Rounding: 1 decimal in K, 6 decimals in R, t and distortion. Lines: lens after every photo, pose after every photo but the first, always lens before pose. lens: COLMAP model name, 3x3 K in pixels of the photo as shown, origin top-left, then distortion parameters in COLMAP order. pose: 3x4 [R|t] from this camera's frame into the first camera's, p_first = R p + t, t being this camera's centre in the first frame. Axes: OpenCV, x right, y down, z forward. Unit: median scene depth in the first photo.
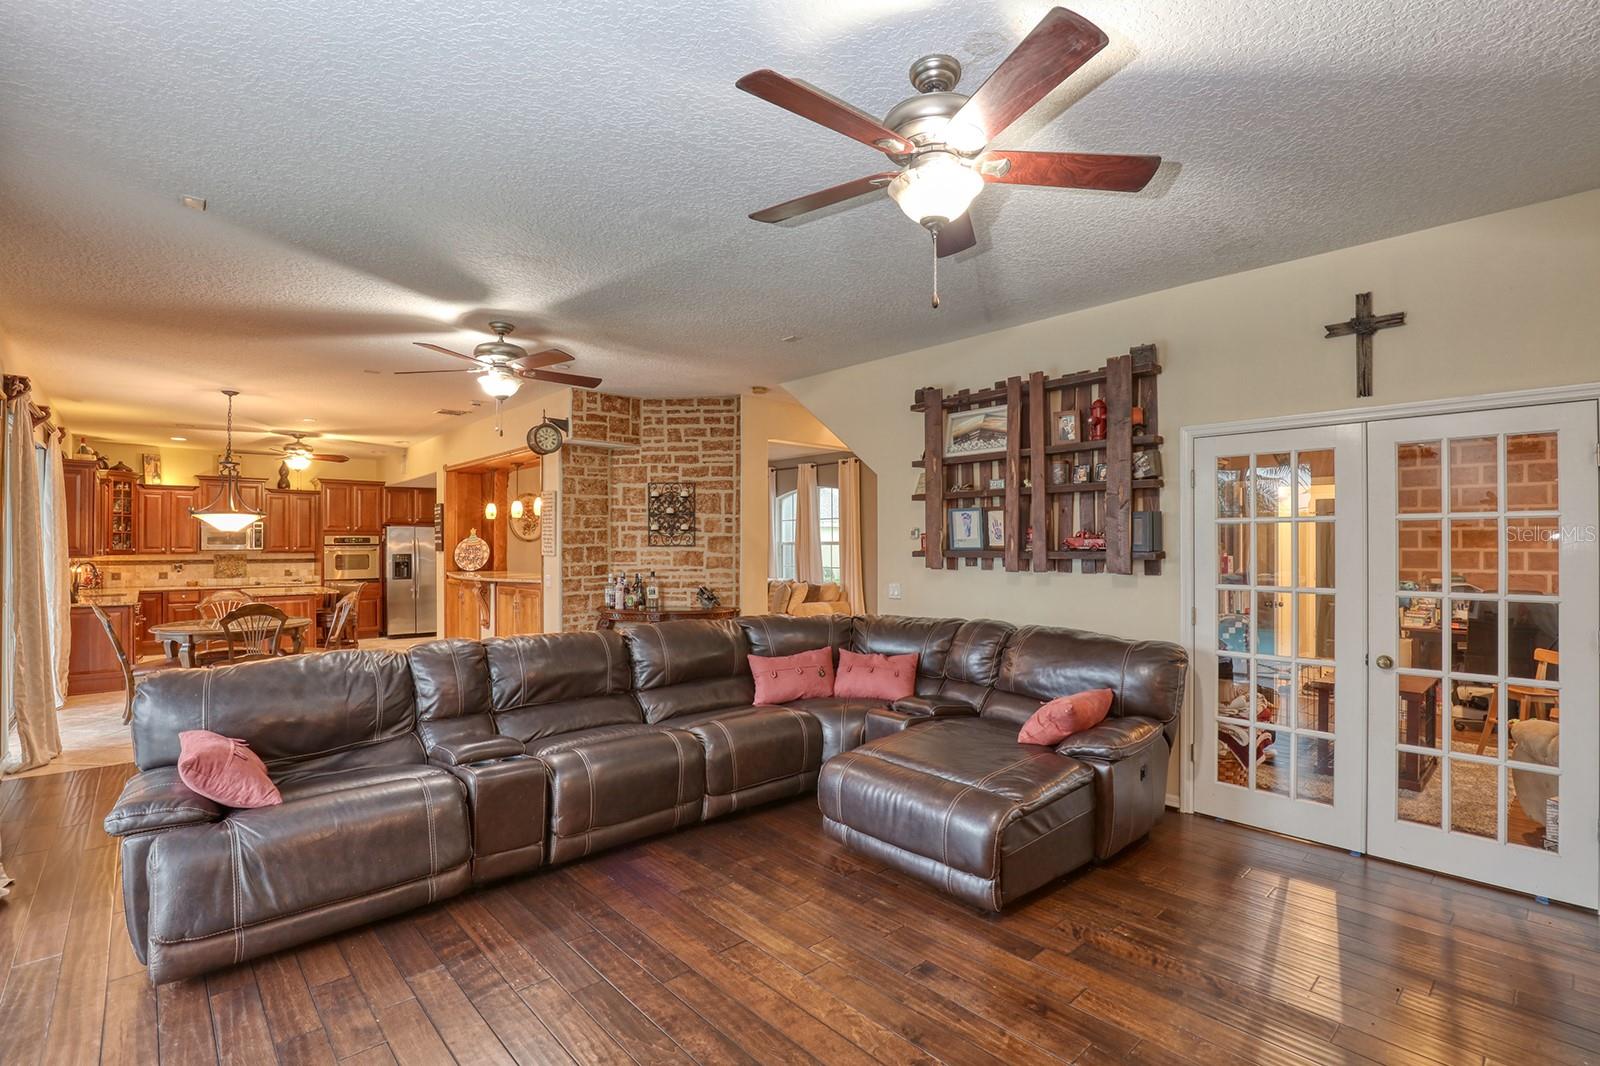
lens RADIAL K [[762.3, 0, 777.2], [0, 762.3, 539.1], [0, 0, 1]] dist [-0.000604, -0.000502]
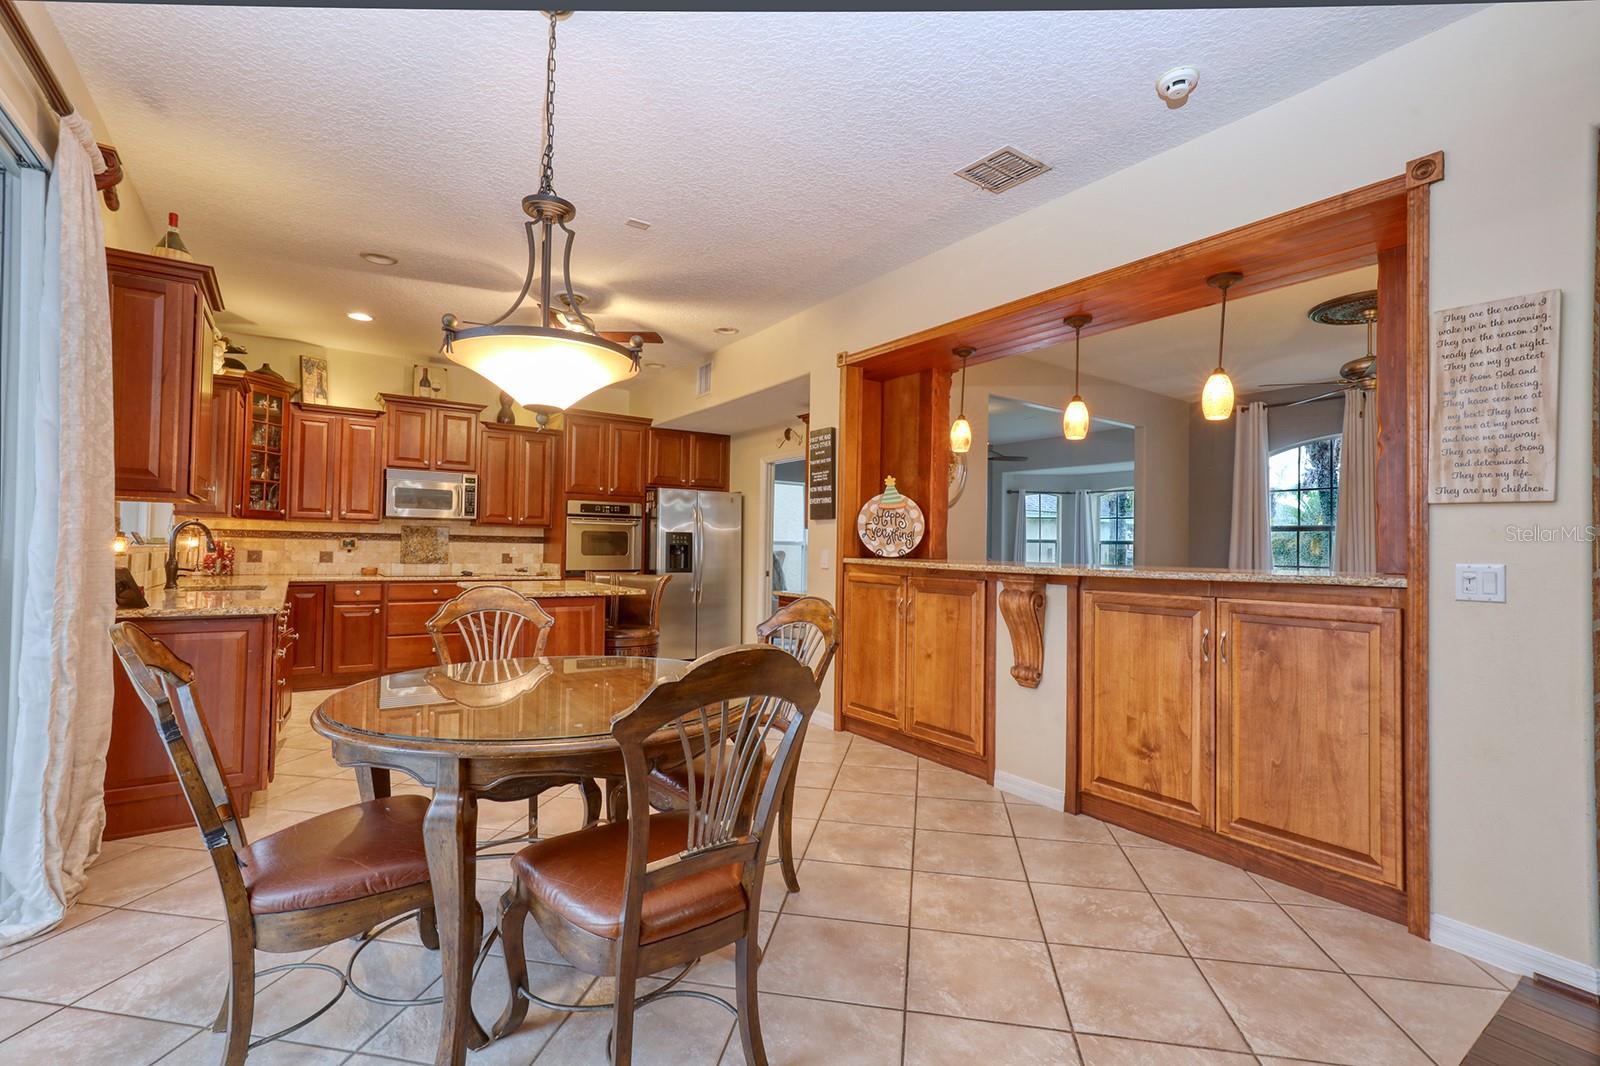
lens RADIAL K [[737.7, 0, 812.0], [0, 737.7, 536.3], [0, 0, 1]] dist [-0.020600, 0.000224]
pose [[0.996713, 0.017967, -0.079000, -0.368471], [-0.018801, 0.999775, -0.009826, 0.029445], [0.078806, 0.011279, 0.996826, 0.442289]]
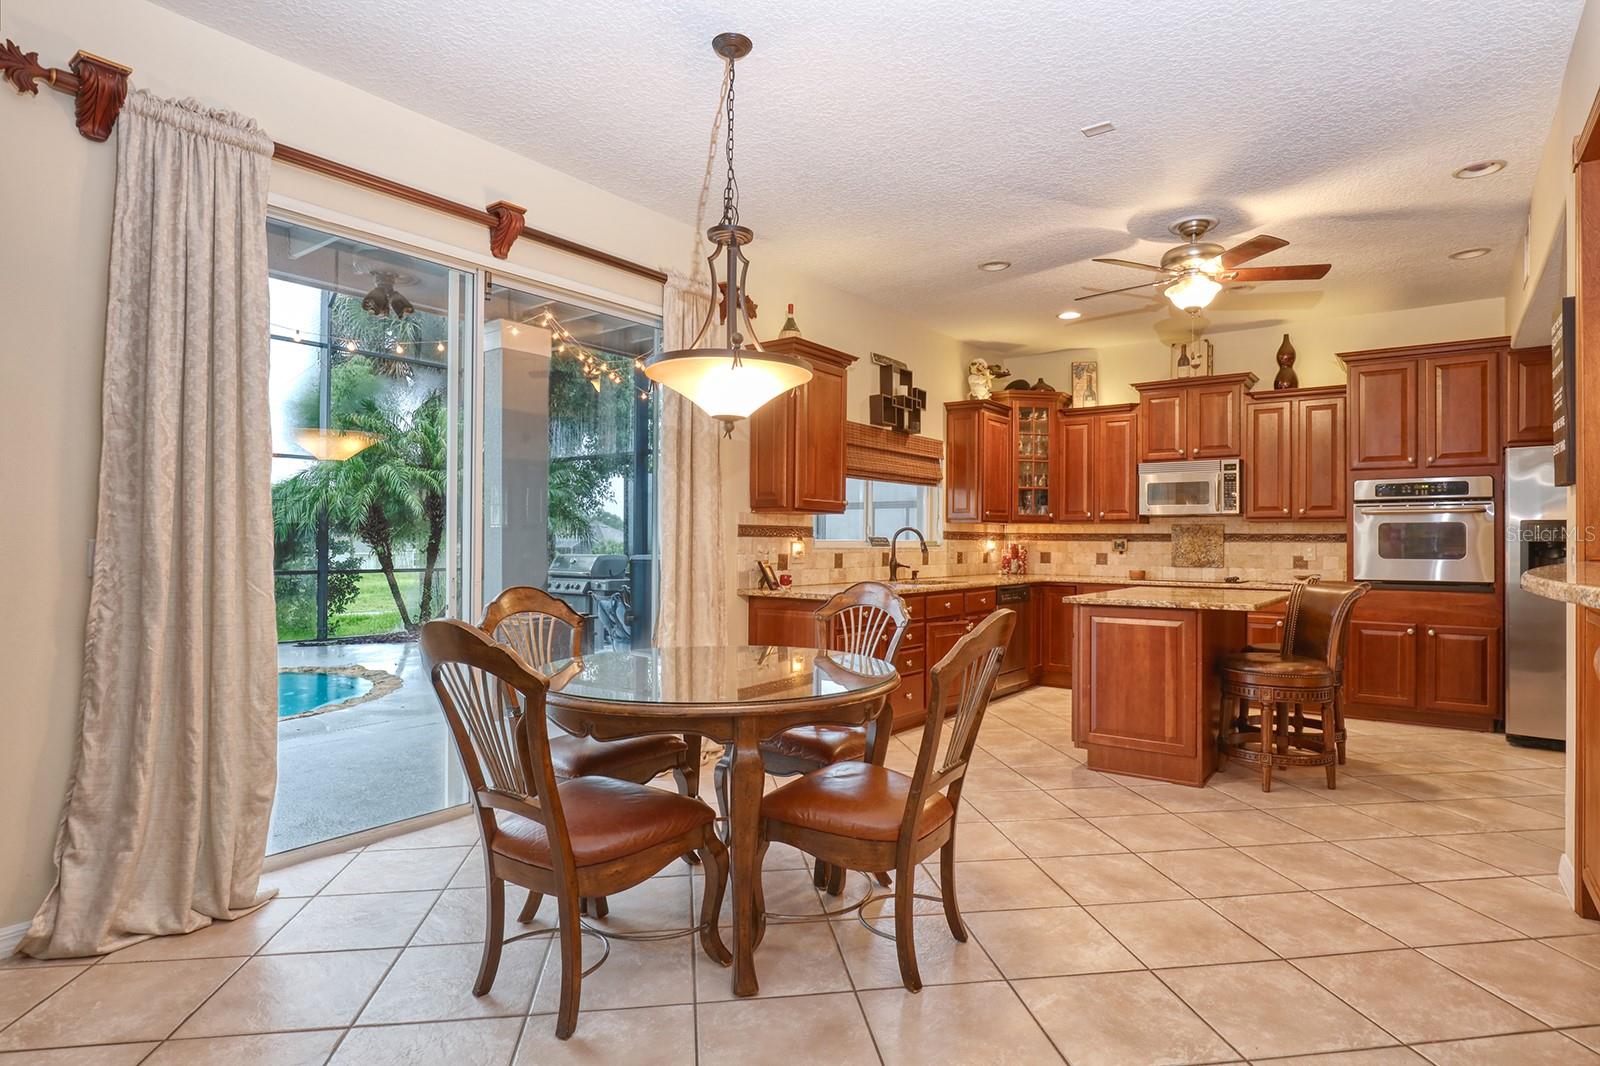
lens RADIAL K [[865.7, 0, 803.9], [0, 865.7, 535.8], [0, 0, 1]] dist [-0.015095, 0.000719]
pose [[0.225490, -0.001934, -0.974244, -0.186730], [0.000382, 0.999998, -0.001897, 0.030595], [0.974245, 0.000056, 0.225490, 0.610325]]
